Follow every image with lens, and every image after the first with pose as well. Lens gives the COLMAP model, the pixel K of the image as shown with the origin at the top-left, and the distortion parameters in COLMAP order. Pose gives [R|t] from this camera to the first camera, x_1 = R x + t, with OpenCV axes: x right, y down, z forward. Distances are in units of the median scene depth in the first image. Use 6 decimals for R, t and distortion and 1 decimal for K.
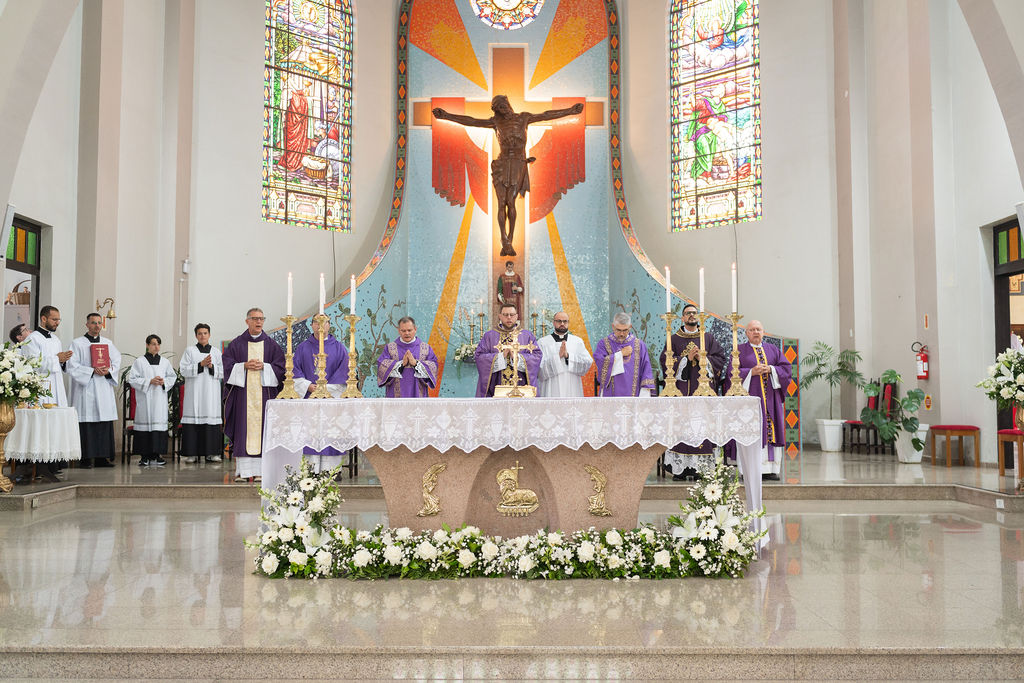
lens RADIAL K [[989.6, 0, 508.5], [0, 989.6, 339.4], [0, 0, 1]] dist [-0.006246, -0.002117]
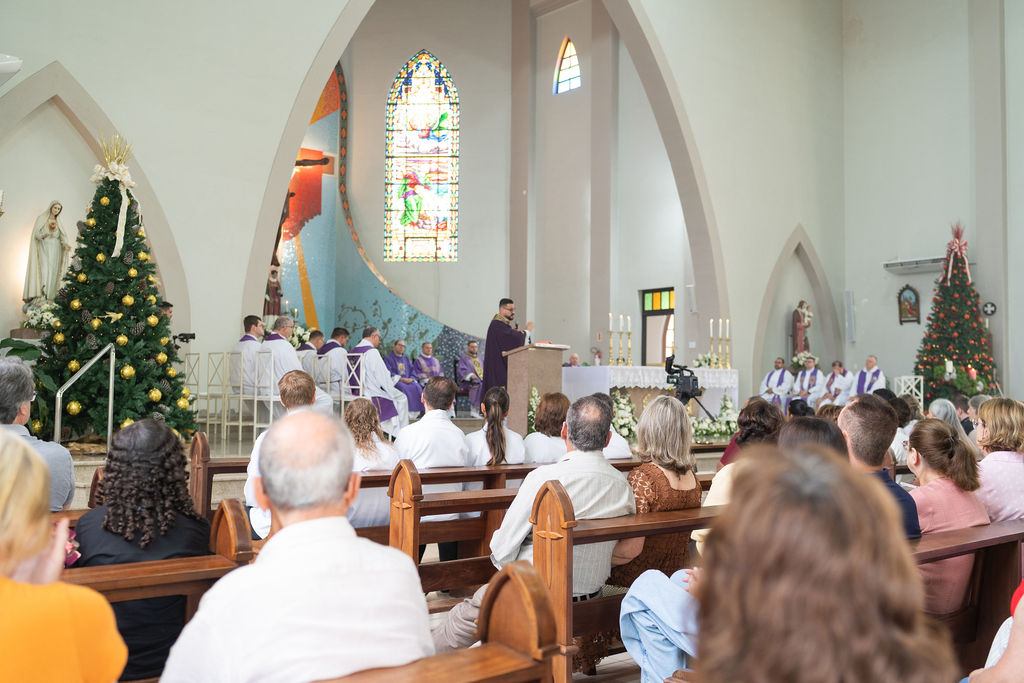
lens RADIAL K [[1040.4, 0, 511.8], [0, 1040.4, 344.7], [0, 0, 1]] dist [-0.000350, -0.000834]
pose [[0.754476, 0.042897, 0.654924, -0.692936], [-0.050099, 0.998715, -0.007701, 0.014560], [-0.654412, -0.027000, 0.755656, -0.254338]]
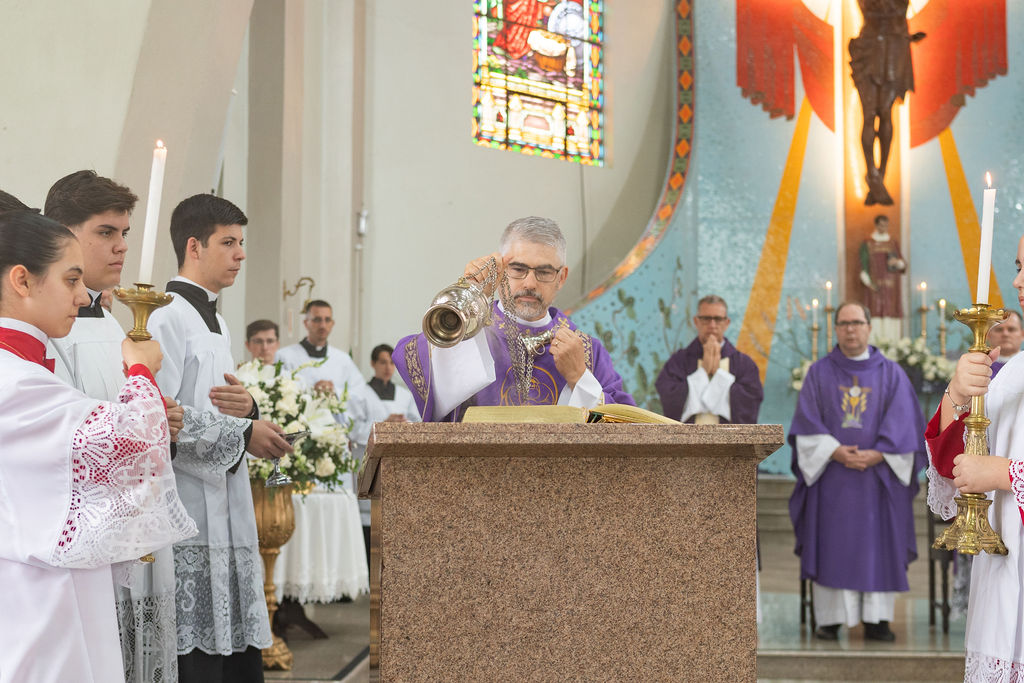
lens RADIAL K [[1507.1, 0, 506.0], [0, 1507.1, 341.0], [0, 0, 1]] dist [-0.009034, 0.021145]
pose [[0.998799, -0.000157, -0.048989, -0.181736], [-0.000128, 0.999983, -0.005811, -0.001530], [0.048989, 0.005810, 0.998782, 0.132695]]
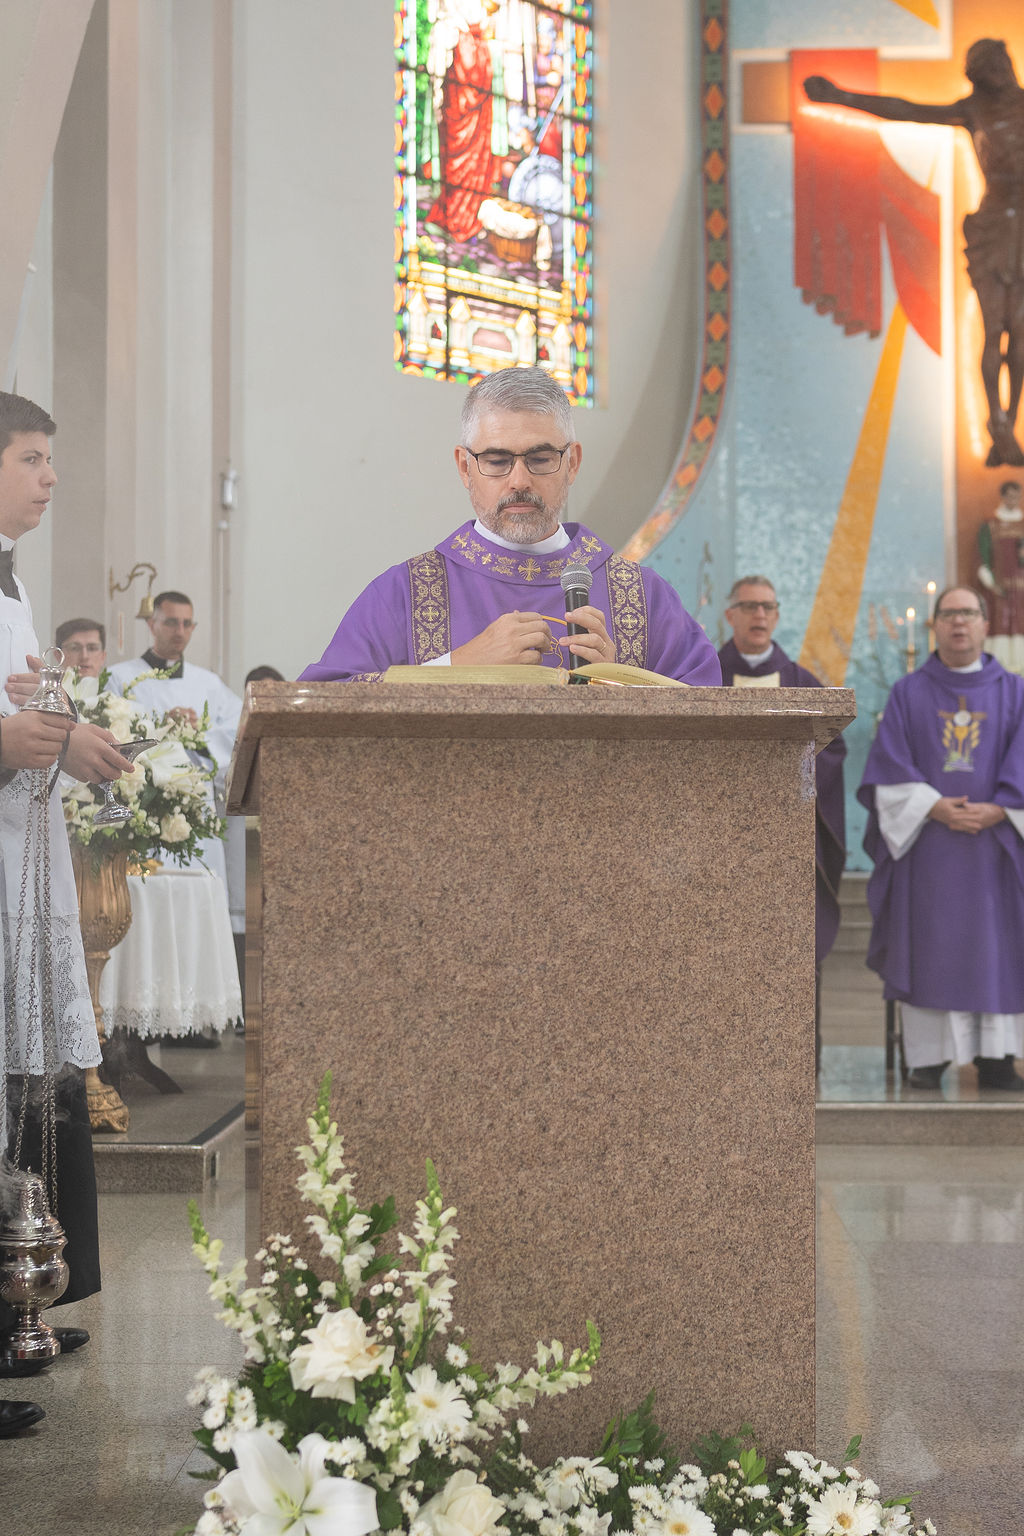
lens RADIAL K [[2275.7, 0, 515.3], [0, 2275.7, 788.1], [0, 0, 1]] dist [-0.008694, 0.018746]
pose [[0.999807, -0.002339, -0.019491, -0.181442], [0.003020, 0.999383, 0.034988, 0.007831], [0.019397, -0.035040, 0.999198, 0.129726]]
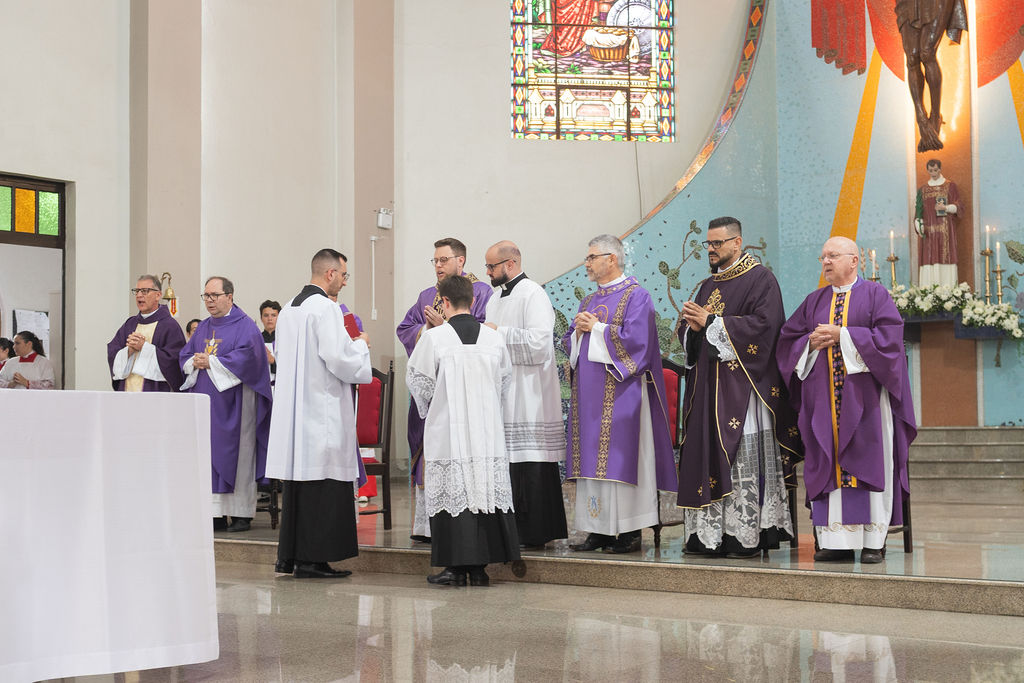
lens RADIAL K [[1517.1, 0, 505.7], [0, 1517.1, 338.5], [0, 0, 1]] dist [-0.008694, 0.018746]
pose [[0.817164, -0.037847, -0.575162, 0.309911], [0.043916, 0.999030, -0.003344, 0.015224], [0.574730, -0.022526, 0.818033, 0.166492]]
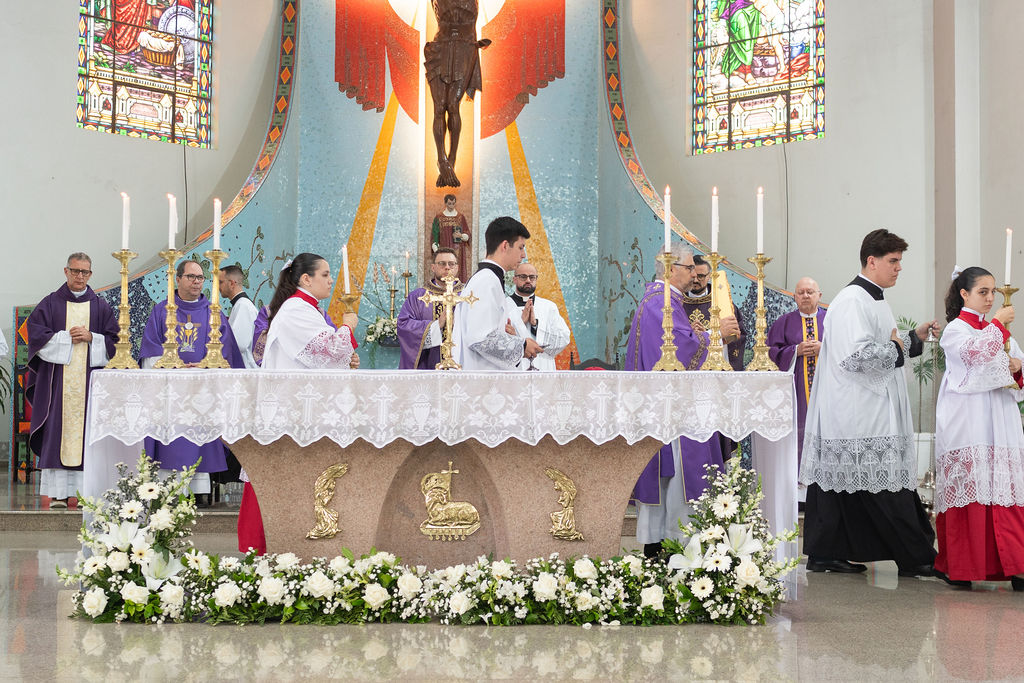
lens RADIAL K [[1513.5, 0, 504.9], [0, 1513.5, 343.2], [0, 0, 1]] dist [-0.008131, 0.037529]
pose [[0.999306, 0.010770, 0.035655, 0.002822], [-0.011228, 0.999857, 0.012652, 0.008420], [-0.035513, -0.013043, 0.999284, -0.024710]]
